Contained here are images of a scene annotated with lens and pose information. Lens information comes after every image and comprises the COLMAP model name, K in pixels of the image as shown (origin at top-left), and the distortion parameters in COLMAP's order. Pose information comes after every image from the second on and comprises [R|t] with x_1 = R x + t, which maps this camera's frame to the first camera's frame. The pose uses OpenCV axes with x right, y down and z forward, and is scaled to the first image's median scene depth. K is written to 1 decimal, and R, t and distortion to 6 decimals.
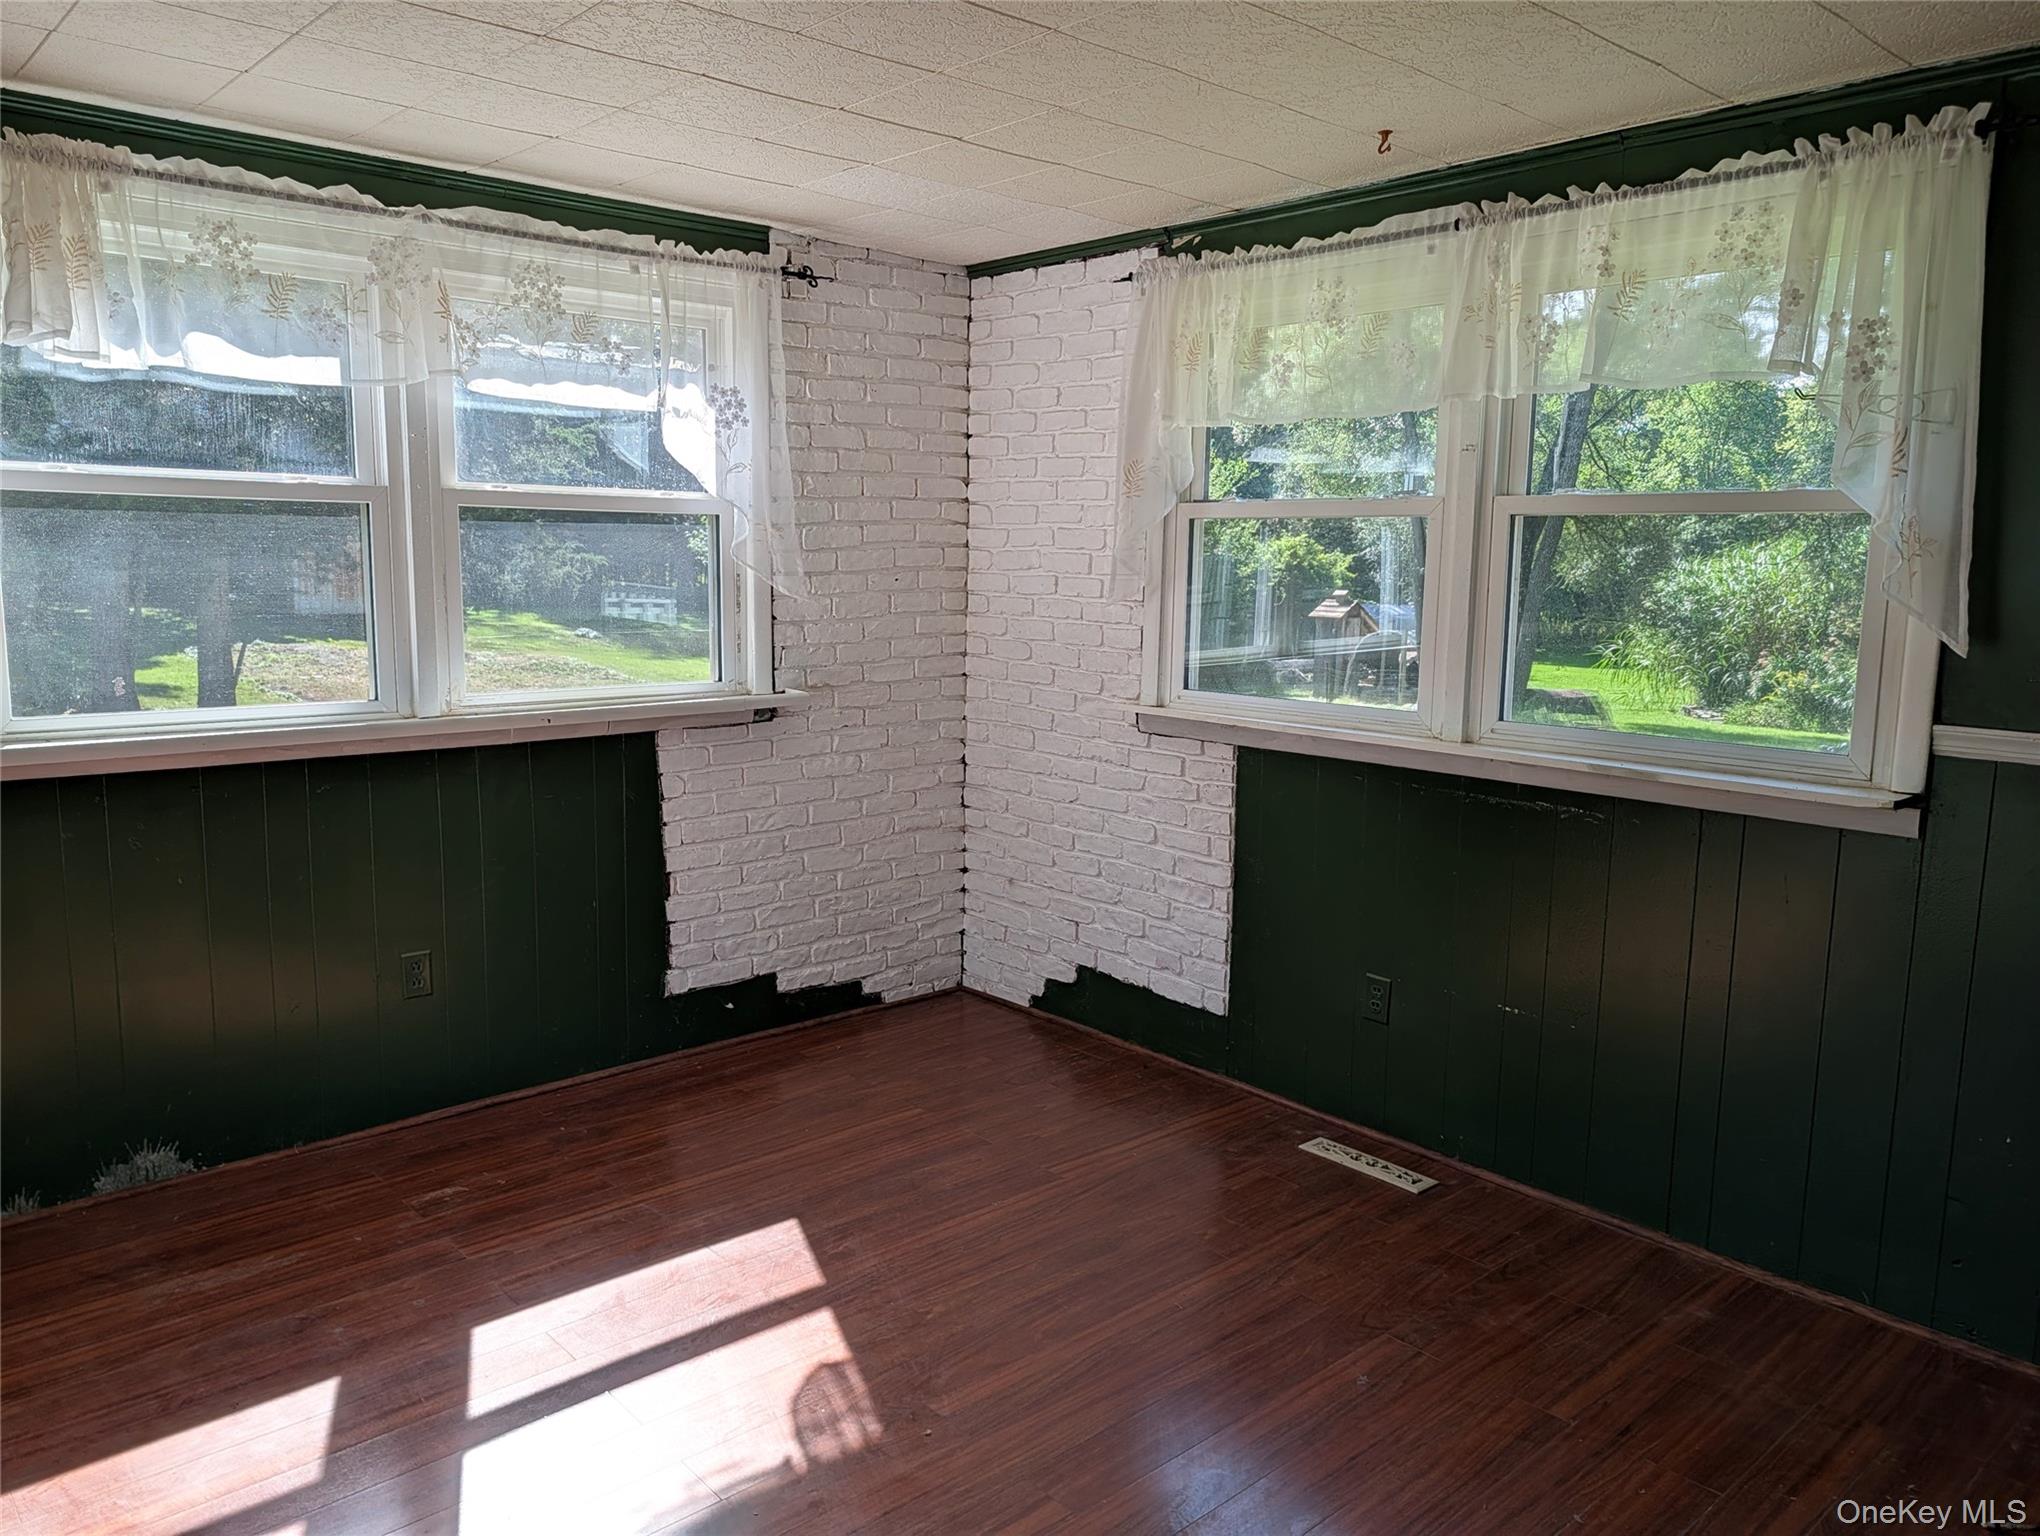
lens RADIAL K [[1454.3, 0, 1009.4], [0, 1454.3, 767.7], [0, 0, 1]] dist [0.033151, -0.030535]
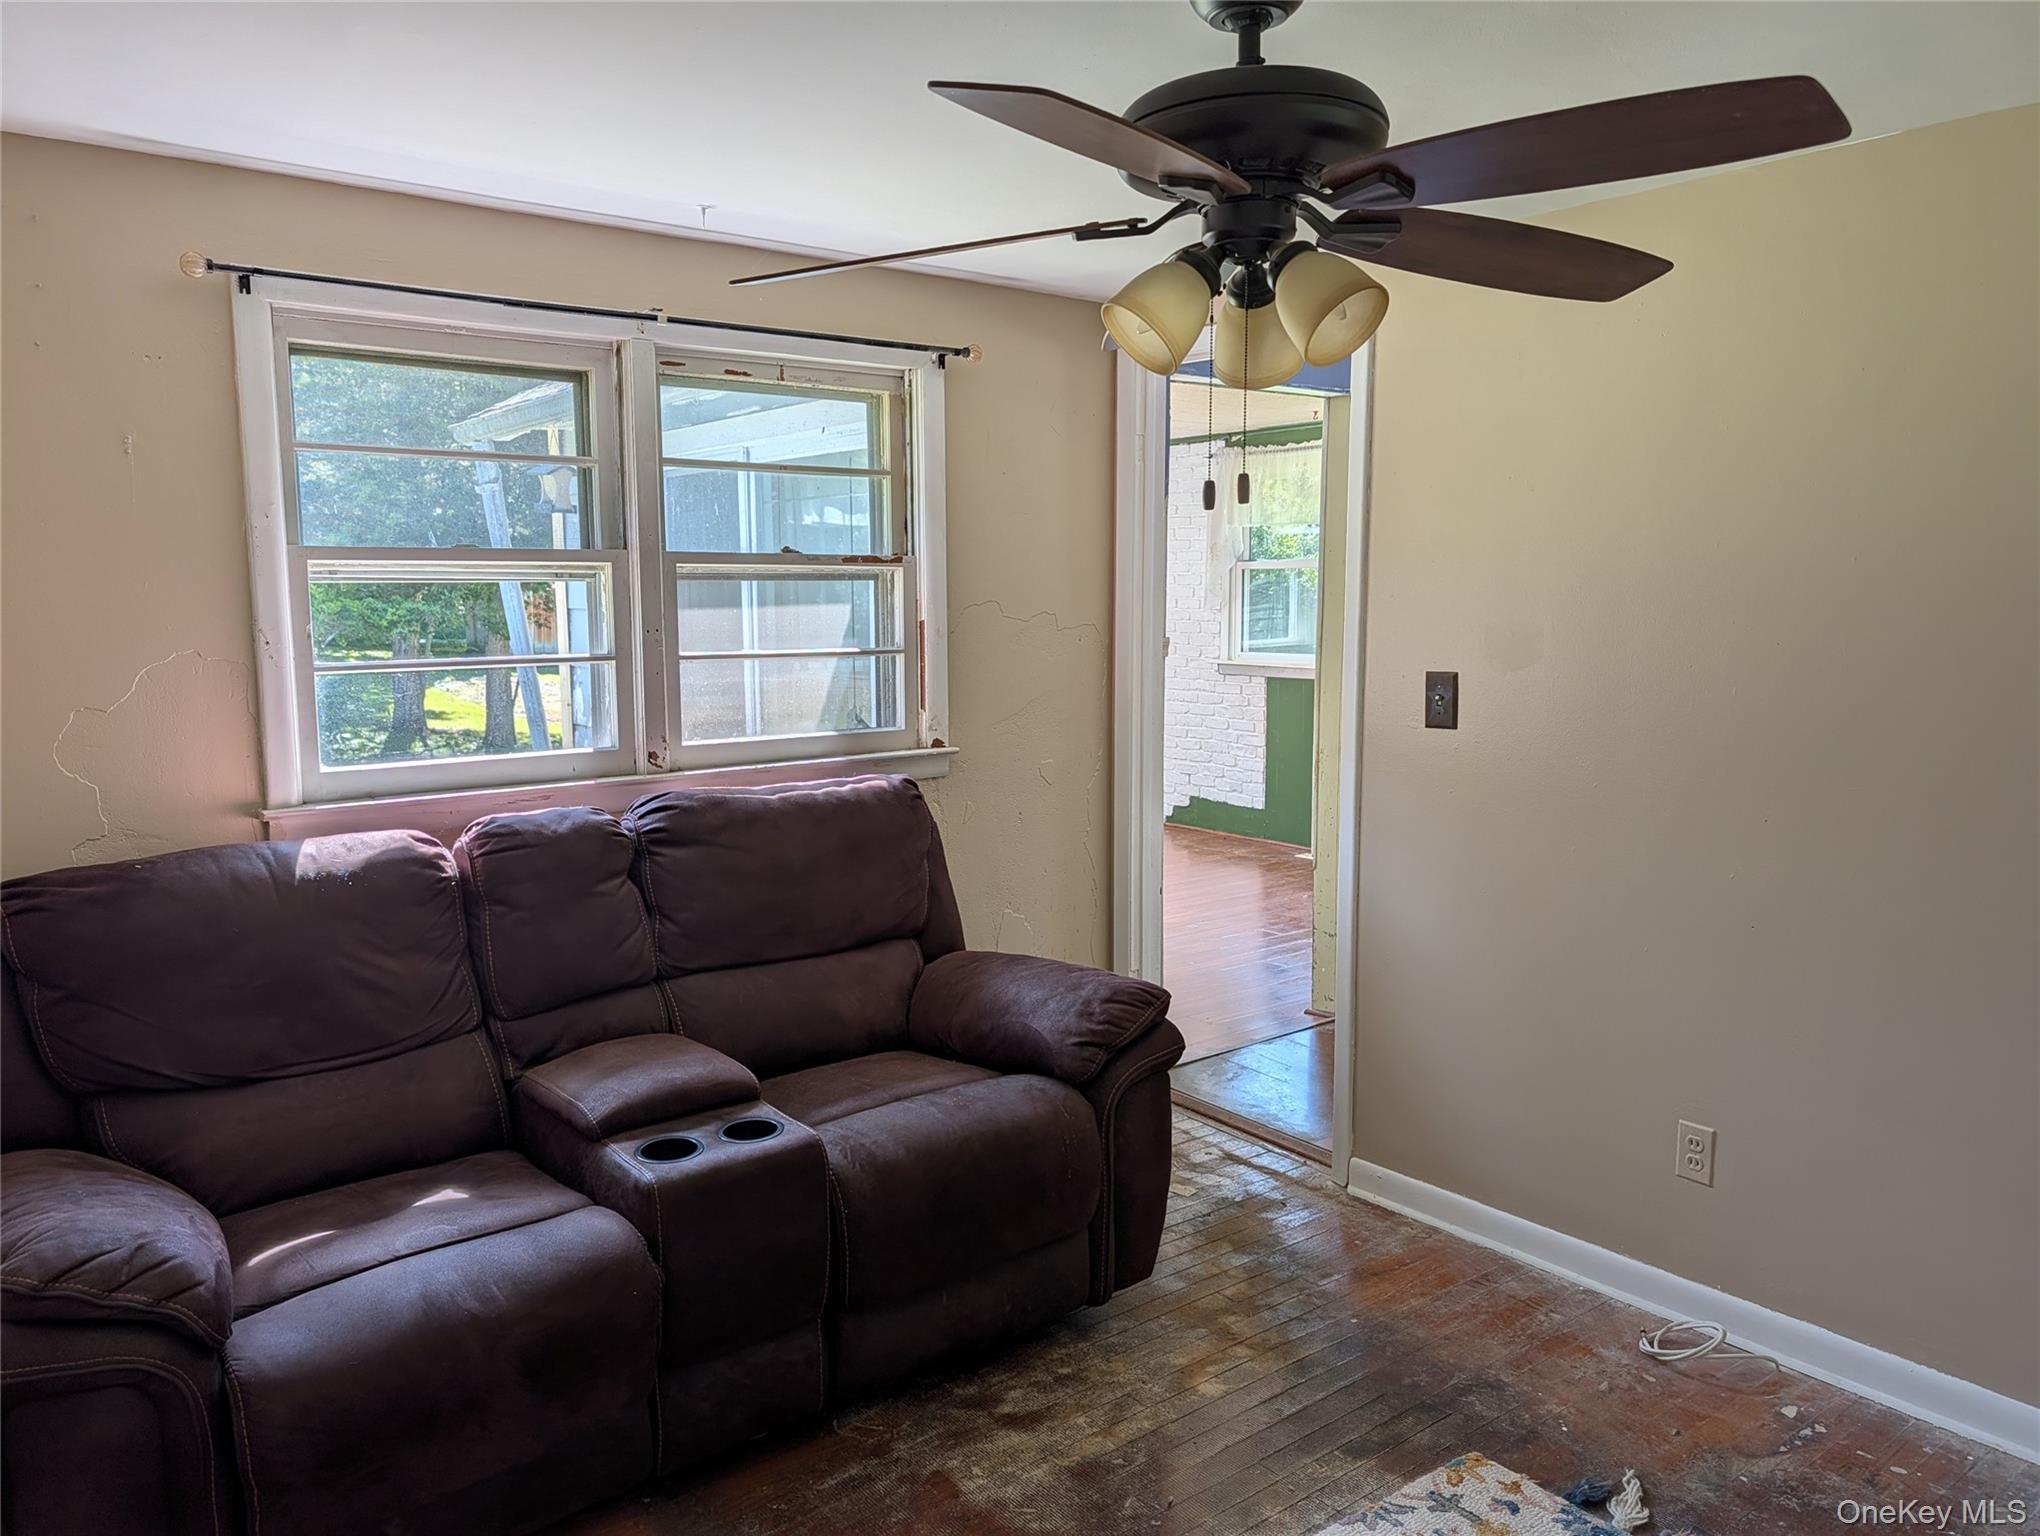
lens RADIAL K [[1454.3, 0, 1009.4], [0, 1454.3, 767.7], [0, 0, 1]] dist [0.033151, -0.030535]
pose [[0.998212, -0.014251, -0.058055, -0.111474], [0.012570, 0.999494, -0.029226, 0.207507], [0.058442, 0.028444, 0.997885, -1.327450]]
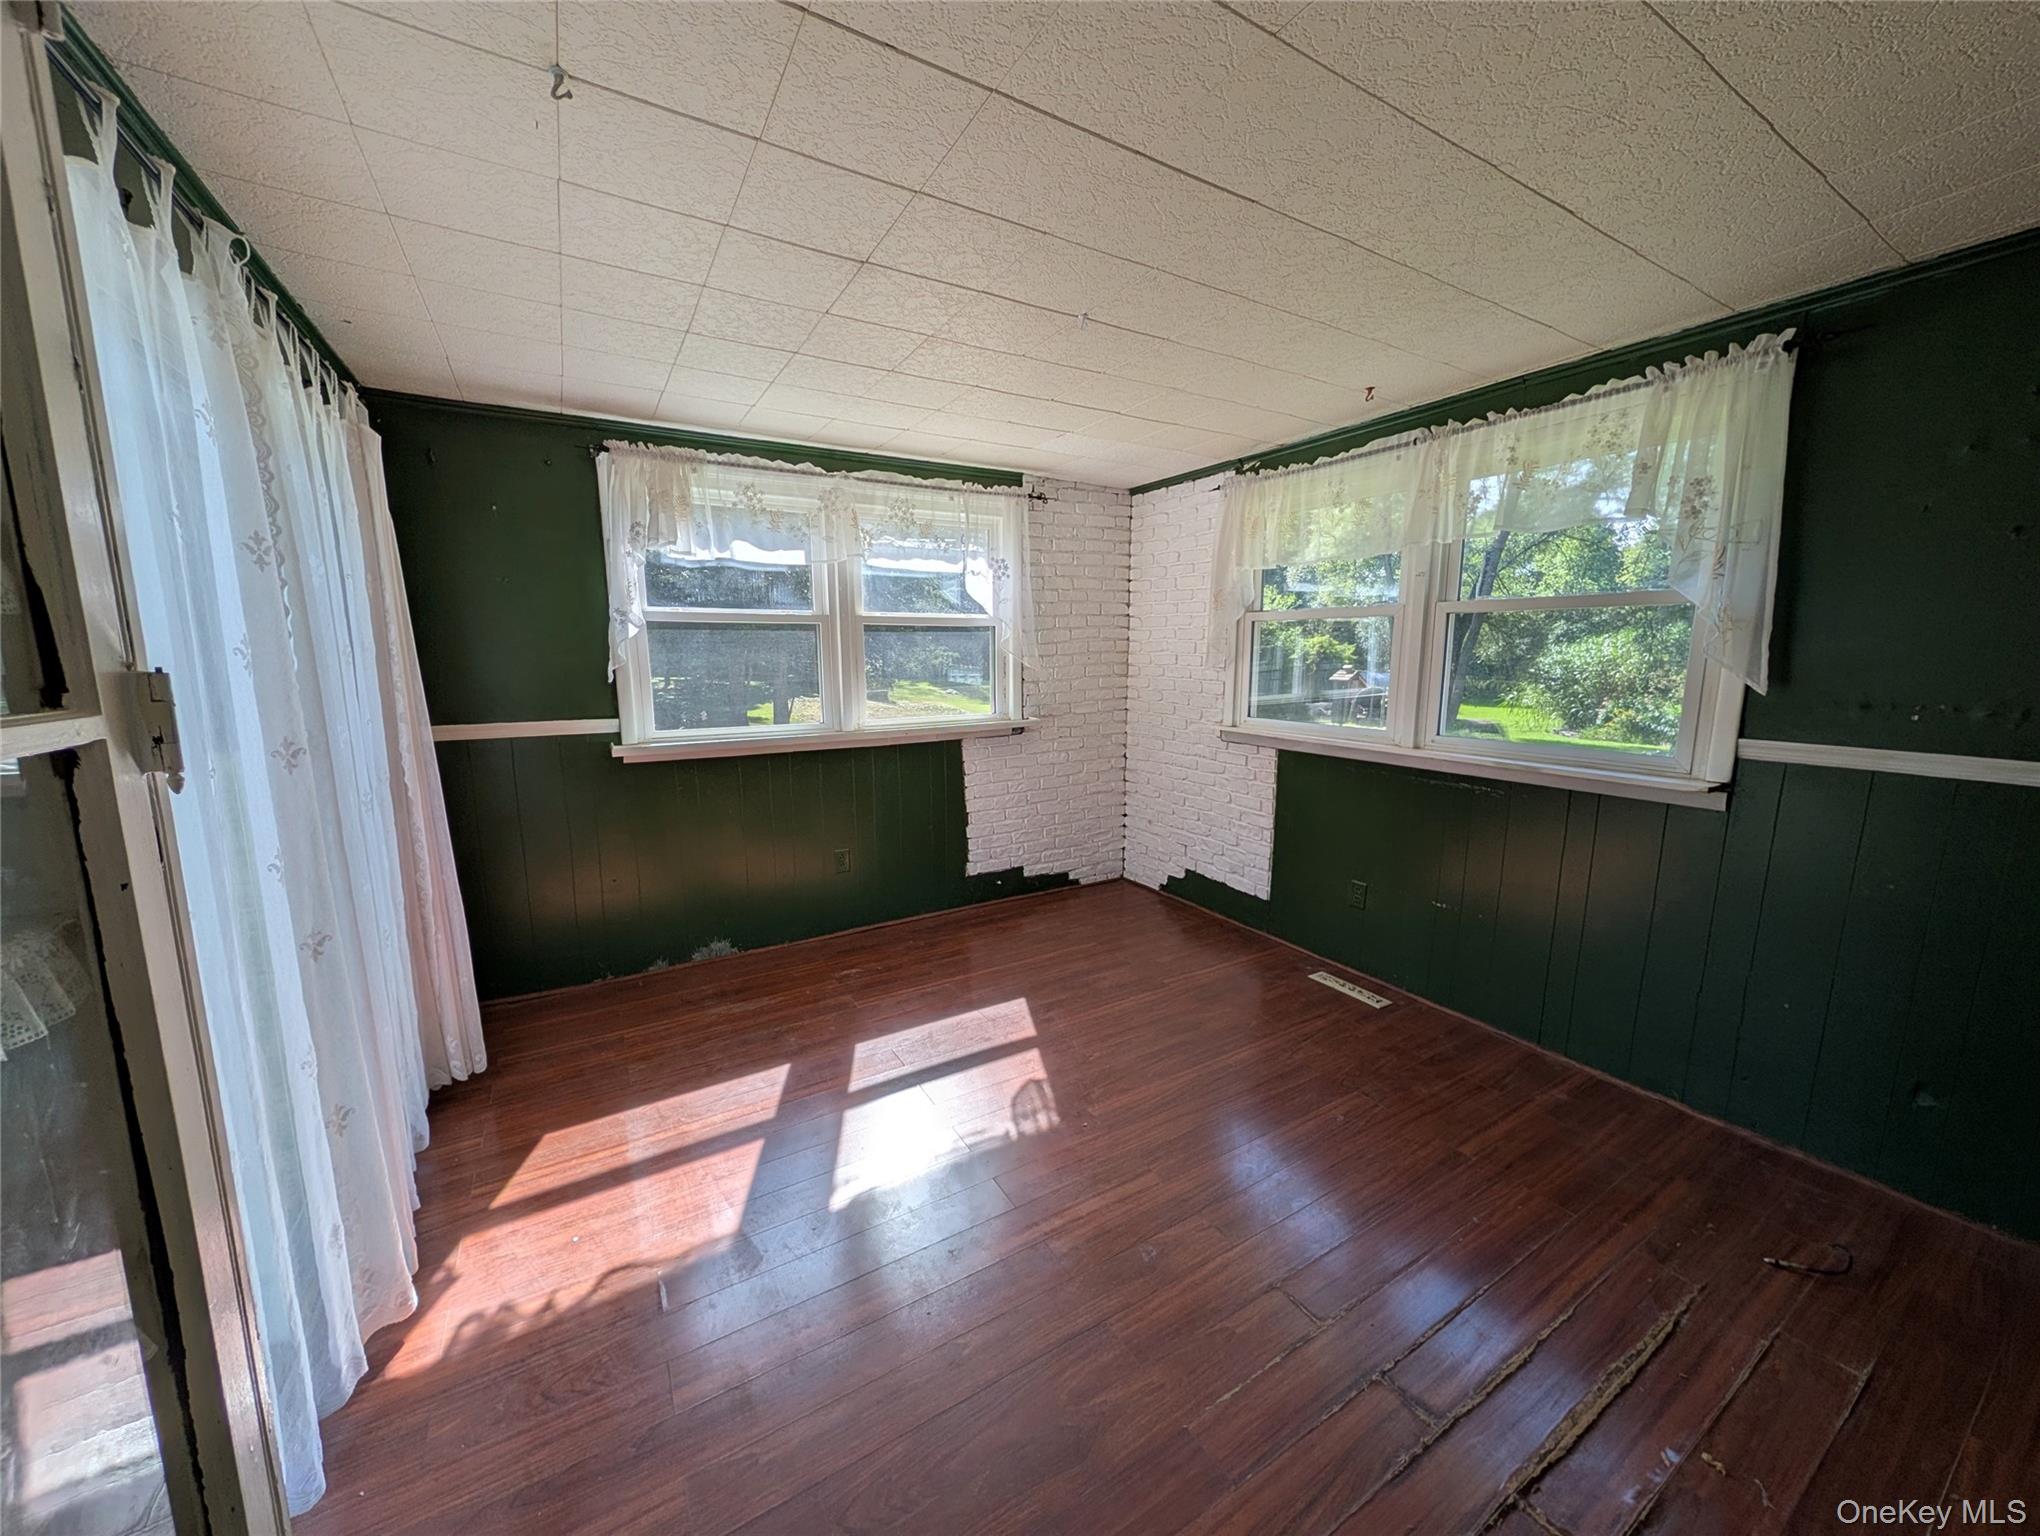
lens RADIAL K [[728.2, 0, 1025.4], [0, 728.2, 772.9], [0, 0, 1]] dist [0.000169, 0.000376]
pose [[0.981183, 0.013660, -0.192595, 0.031248], [-0.010054, 0.999756, 0.019692, -0.000517], [0.192817, -0.017385, 0.981081, 0.080686]]
